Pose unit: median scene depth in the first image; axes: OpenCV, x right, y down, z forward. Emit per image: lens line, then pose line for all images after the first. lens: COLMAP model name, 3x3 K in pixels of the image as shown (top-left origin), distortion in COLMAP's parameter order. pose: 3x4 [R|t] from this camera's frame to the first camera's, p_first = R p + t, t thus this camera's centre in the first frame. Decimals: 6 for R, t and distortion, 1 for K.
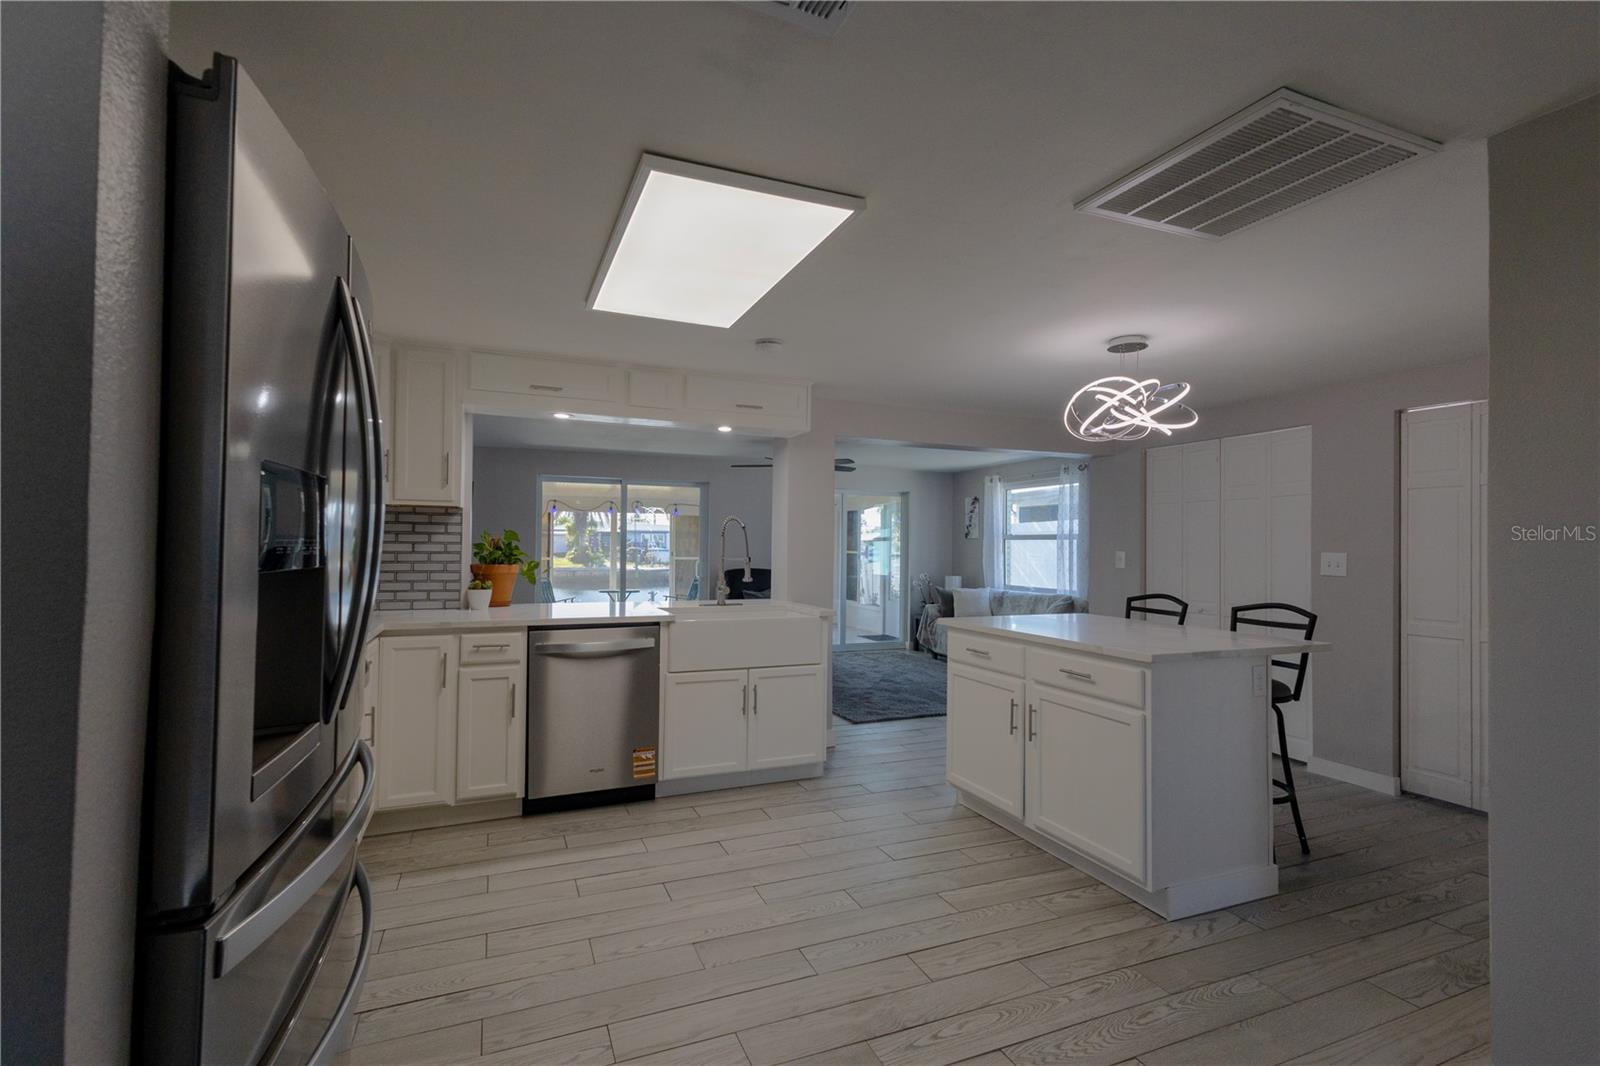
lens RADIAL K [[734.9, 0, 800.0], [0, 734.9, 533.0], [0, 0, 1]] dist [0.009870, -0.000425]
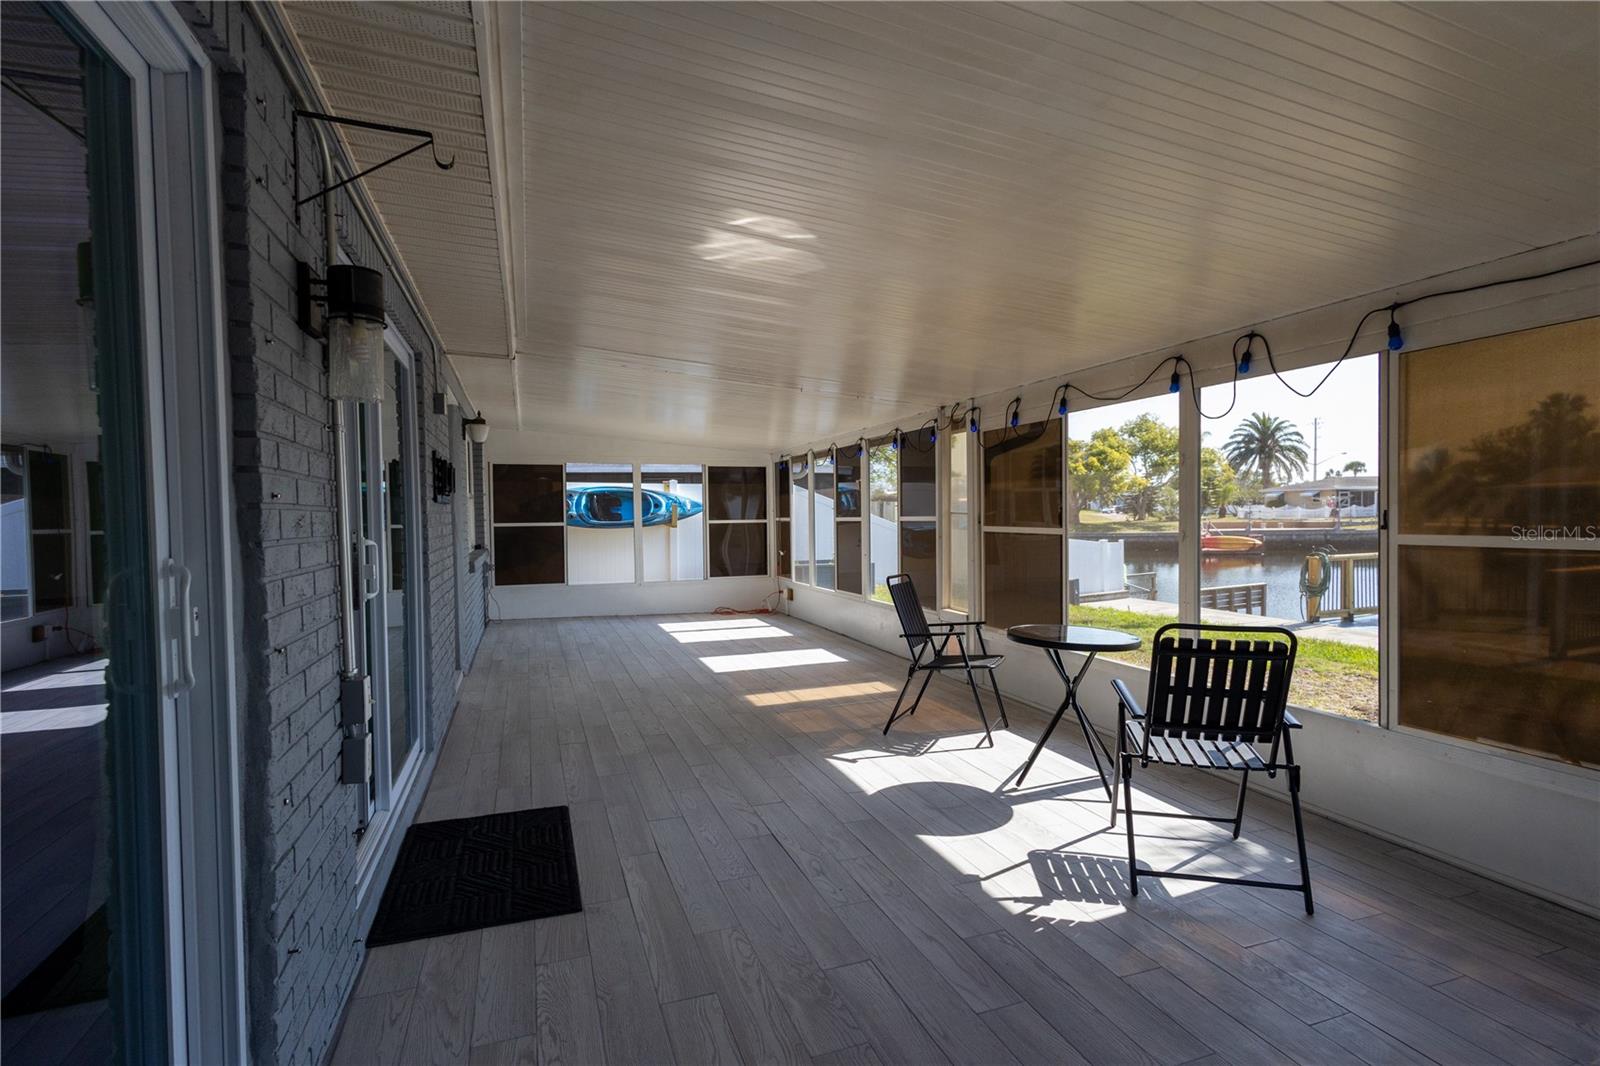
lens RADIAL K [[752.9, 0, 796.9], [0, 752.9, 536.2], [0, 0, 1]] dist [0.007247, 0.000321]
pose [[-0.050115, 0.025468, -0.998419, 0.112398], [0.032136, 0.999198, 0.023875, 0.030703], [0.998226, -0.030889, -0.050894, 1.169903]]
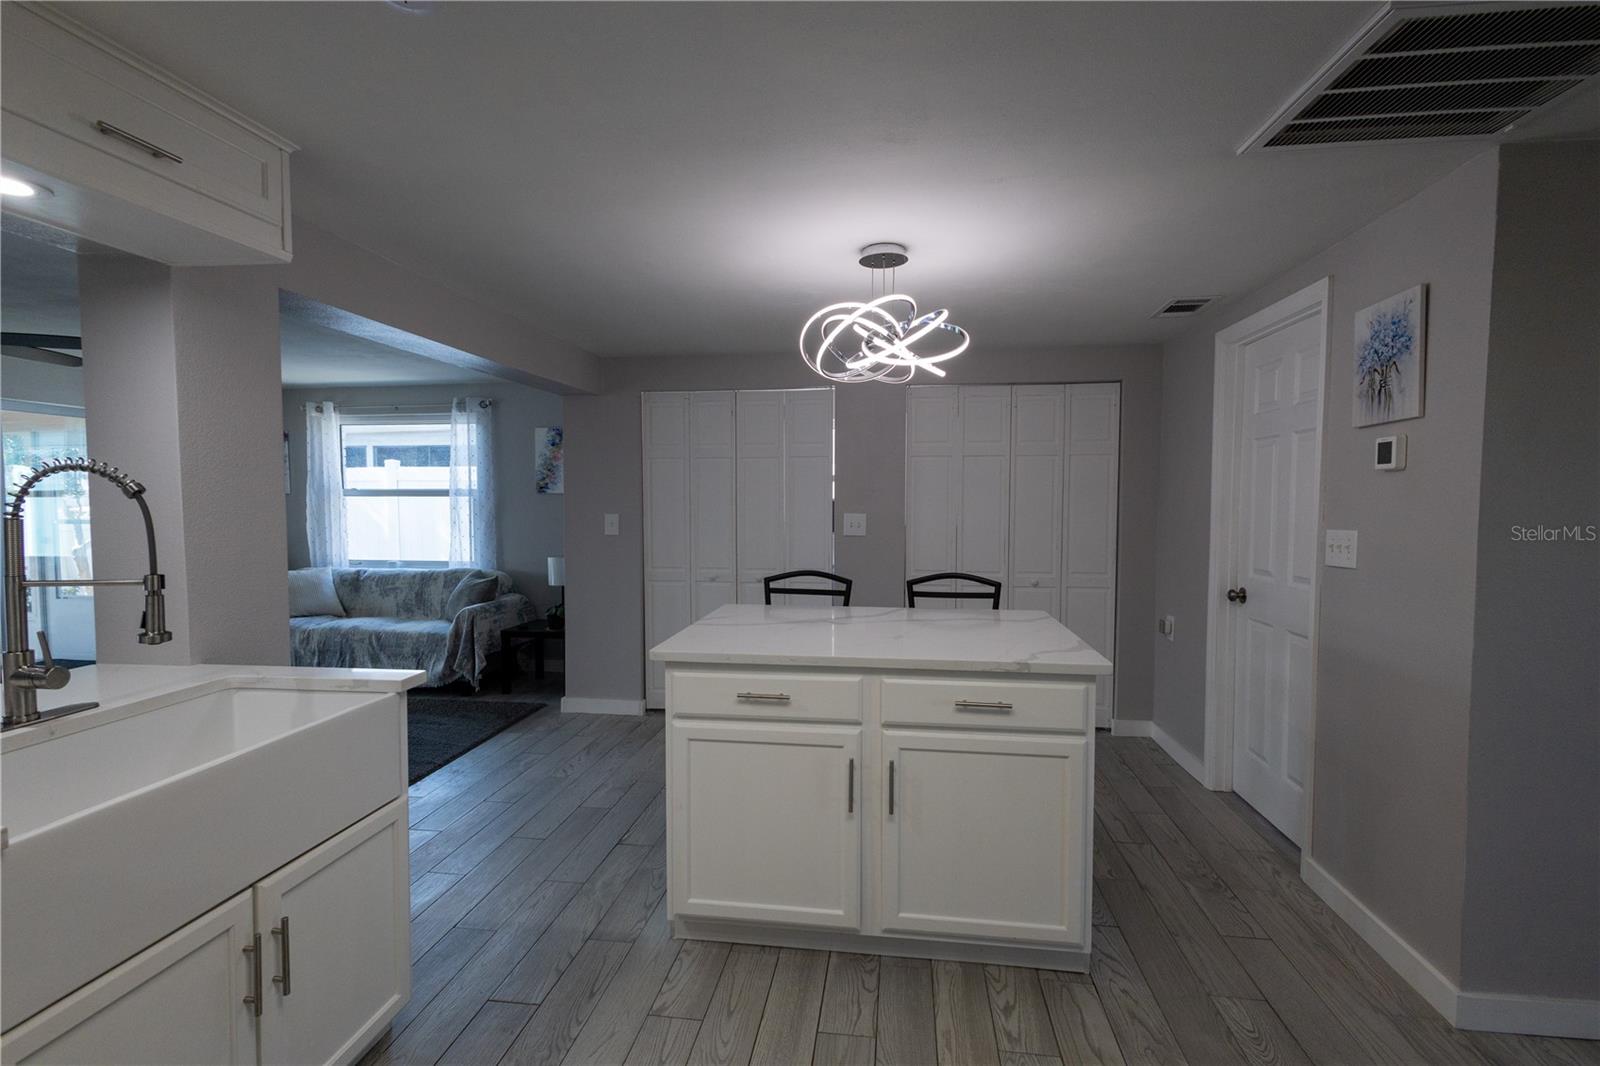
lens RADIAL K [[734.9, 0, 800.0], [0, 734.9, 533.0], [0, 0, 1]] dist [0.009870, -0.000425]
pose [[0.507275, -0.051999, 0.860214, -0.110623], [-0.010876, 0.997712, 0.066724, -0.007503], [-0.861716, -0.043203, 0.505549, 0.272518]]
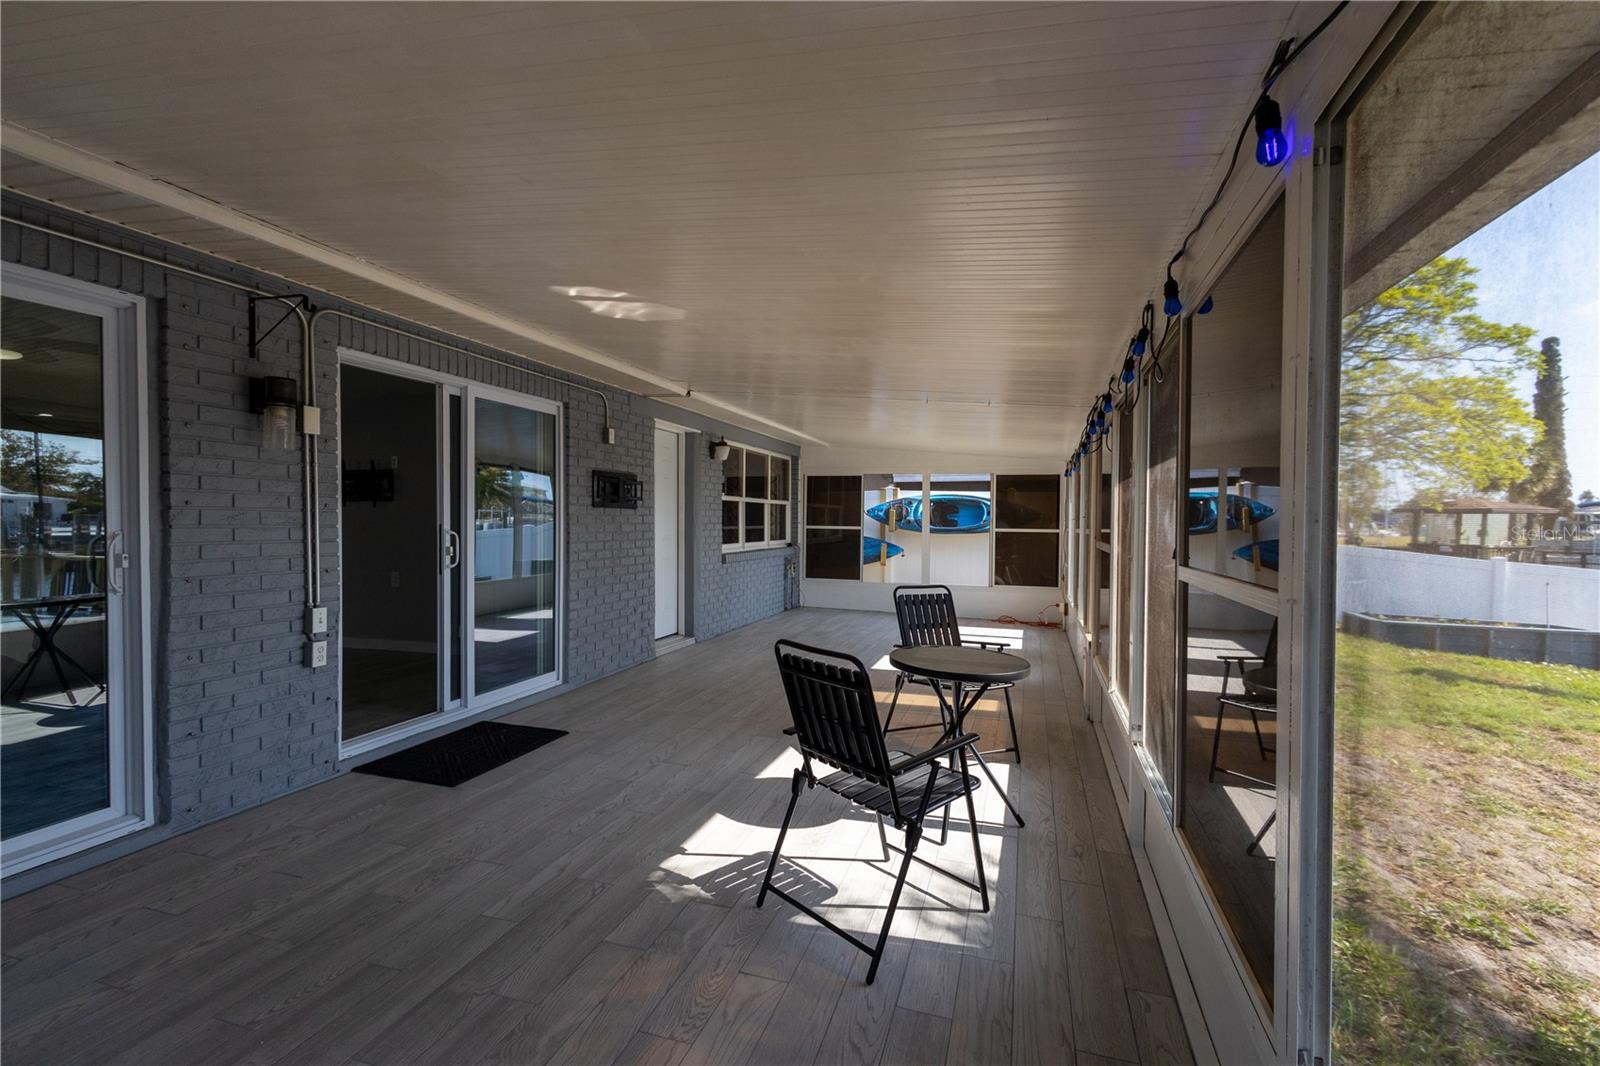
lens RADIAL K [[734.9, 0, 800.0], [0, 734.9, 533.0], [0, 0, 1]] dist [0.009870, -0.000425]
pose [[-0.639600, 0.001900, -0.768706, 0.024901], [0.002820, 0.999996, 0.000126, 0.036290], [0.768703, -0.002087, -0.639603, 1.480235]]
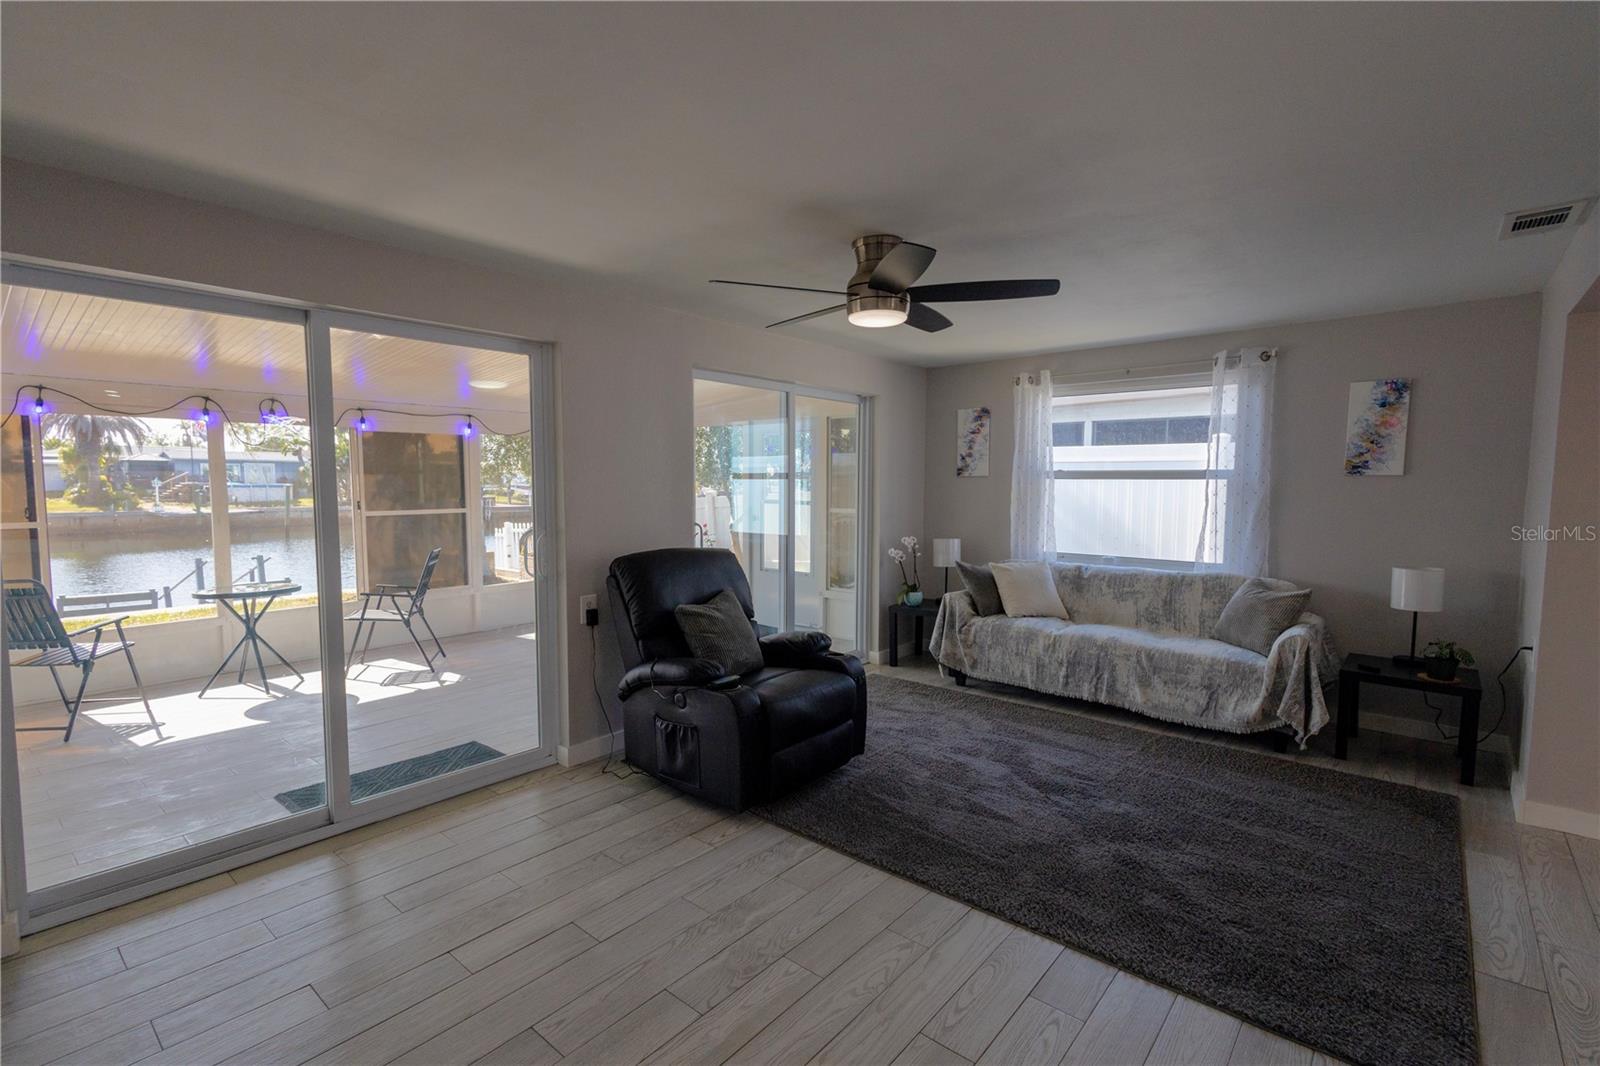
lens RADIAL K [[734.9, 0, 800.0], [0, 734.9, 533.0], [0, 0, 1]] dist [0.009870, -0.000425]
pose [[0.889239, -0.039409, 0.455742, -0.191395], [-0.003333, 0.995698, 0.092602, -0.002003], [-0.457431, -0.083864, 0.885282, 0.560078]]
